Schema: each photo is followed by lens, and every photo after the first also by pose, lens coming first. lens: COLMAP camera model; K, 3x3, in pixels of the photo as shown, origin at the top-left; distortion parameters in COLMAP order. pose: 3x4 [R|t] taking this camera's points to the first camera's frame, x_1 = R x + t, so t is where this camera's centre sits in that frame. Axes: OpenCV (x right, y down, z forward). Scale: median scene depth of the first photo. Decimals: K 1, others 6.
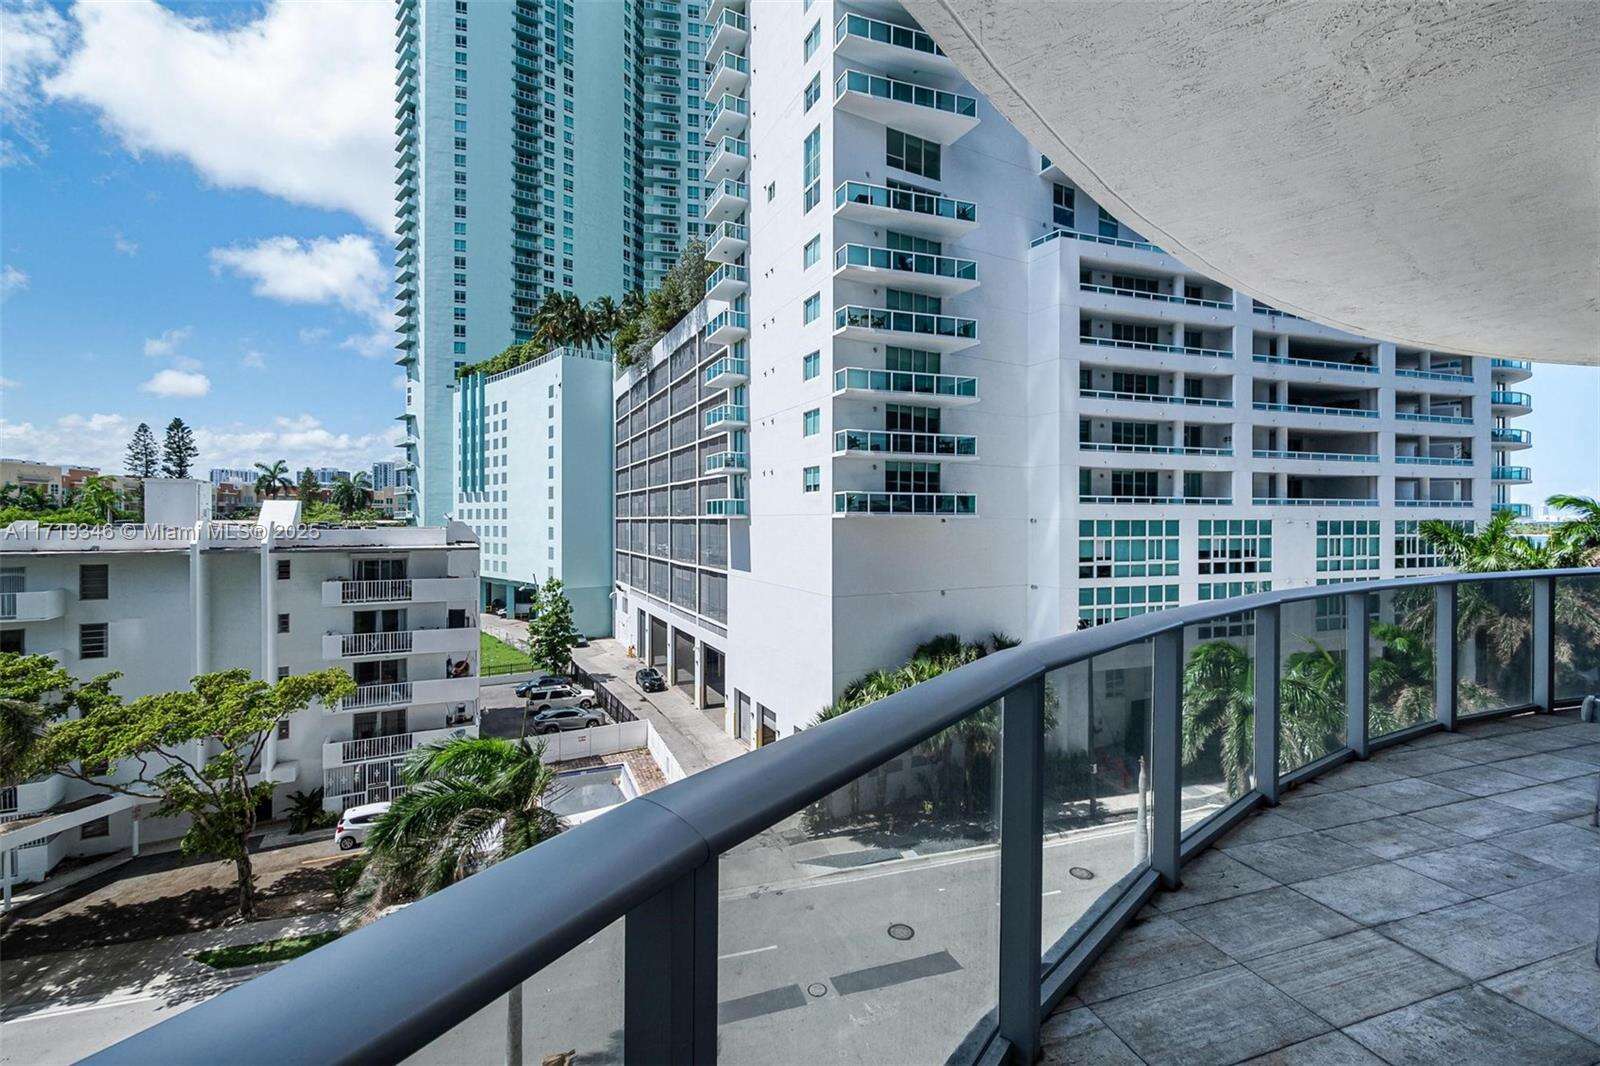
lens RADIAL K [[671.2, 0, 809.7], [0, 671.2, 525.1], [0, 0, 1]] dist [-0.004669, -0.000220]
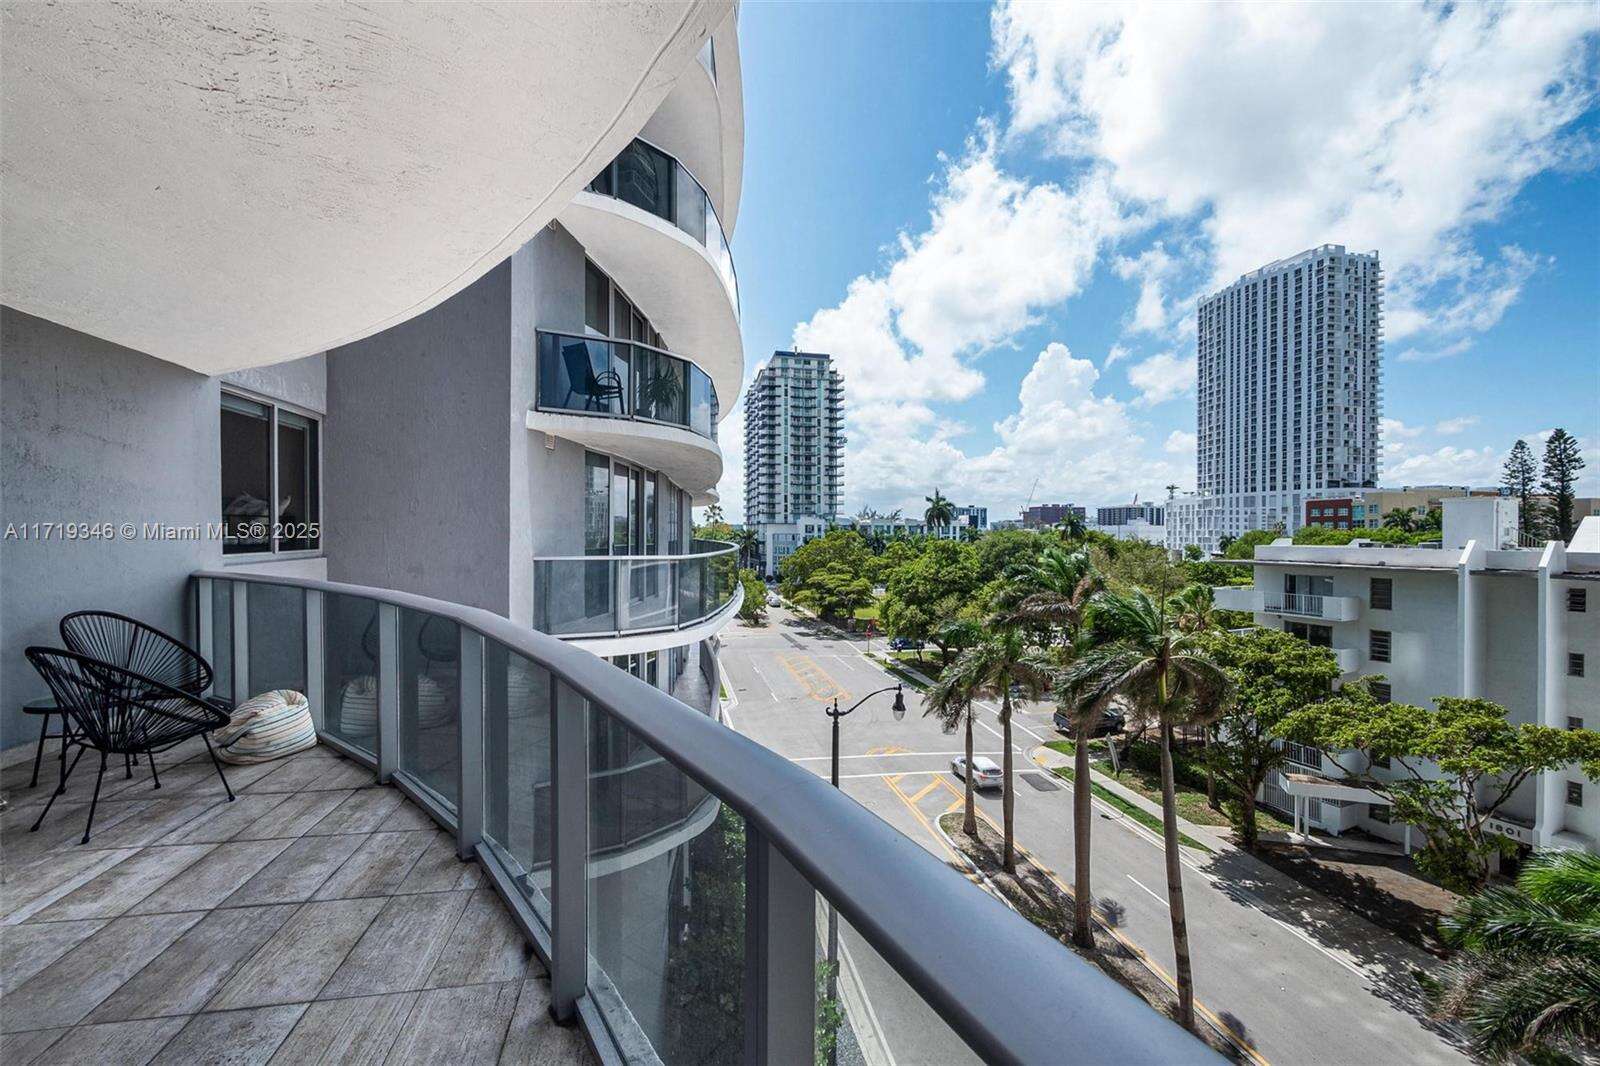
lens RADIAL K [[671.2, 0, 811.0], [0, 671.2, 539.2], [0, 0, 1]] dist [-0.004669, -0.000220]
pose [[-0.108246, 0.005815, -0.994107, 0.332415], [-0.014420, 0.999869, 0.007419, -0.002811], [0.994020, 0.015138, -0.108148, 0.357007]]
